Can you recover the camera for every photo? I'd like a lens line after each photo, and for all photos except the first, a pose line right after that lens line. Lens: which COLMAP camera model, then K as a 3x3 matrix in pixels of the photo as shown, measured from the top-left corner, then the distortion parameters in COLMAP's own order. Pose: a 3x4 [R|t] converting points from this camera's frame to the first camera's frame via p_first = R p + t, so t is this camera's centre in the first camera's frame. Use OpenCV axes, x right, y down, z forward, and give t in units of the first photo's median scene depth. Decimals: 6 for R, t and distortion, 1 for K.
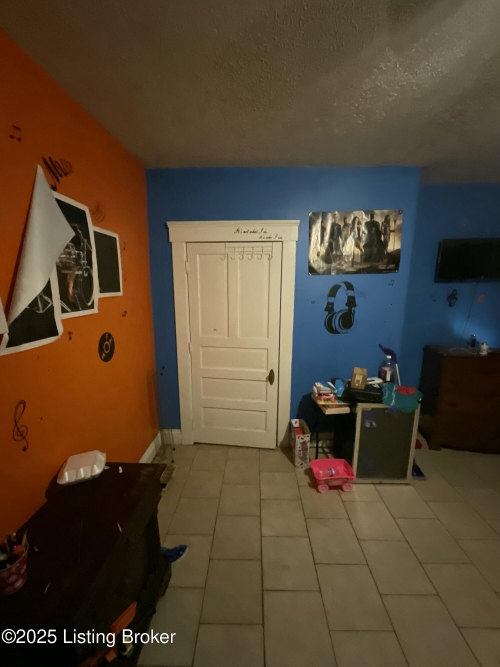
lens RADIAL K [[270.5, 0, 249.8], [0, 270.5, 333.2], [0, 0, 1]] dist [-0.004976, 0.001216]
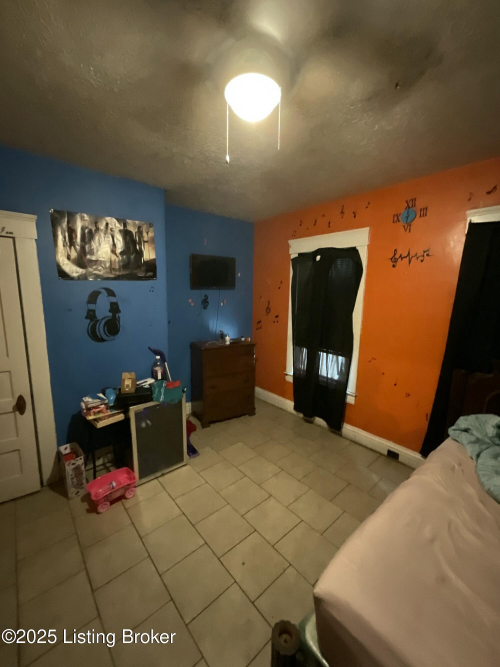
lens RADIAL K [[270.5, 0, 249.2], [0, 270.5, 334.5], [0, 0, 1]] dist [-0.004976, 0.001216]
pose [[0.744002, -0.100628, 0.660557, 0.080620], [0.112859, 0.993316, 0.024204, 0.012167], [-0.658577, 0.056542, 0.750386, -0.064588]]
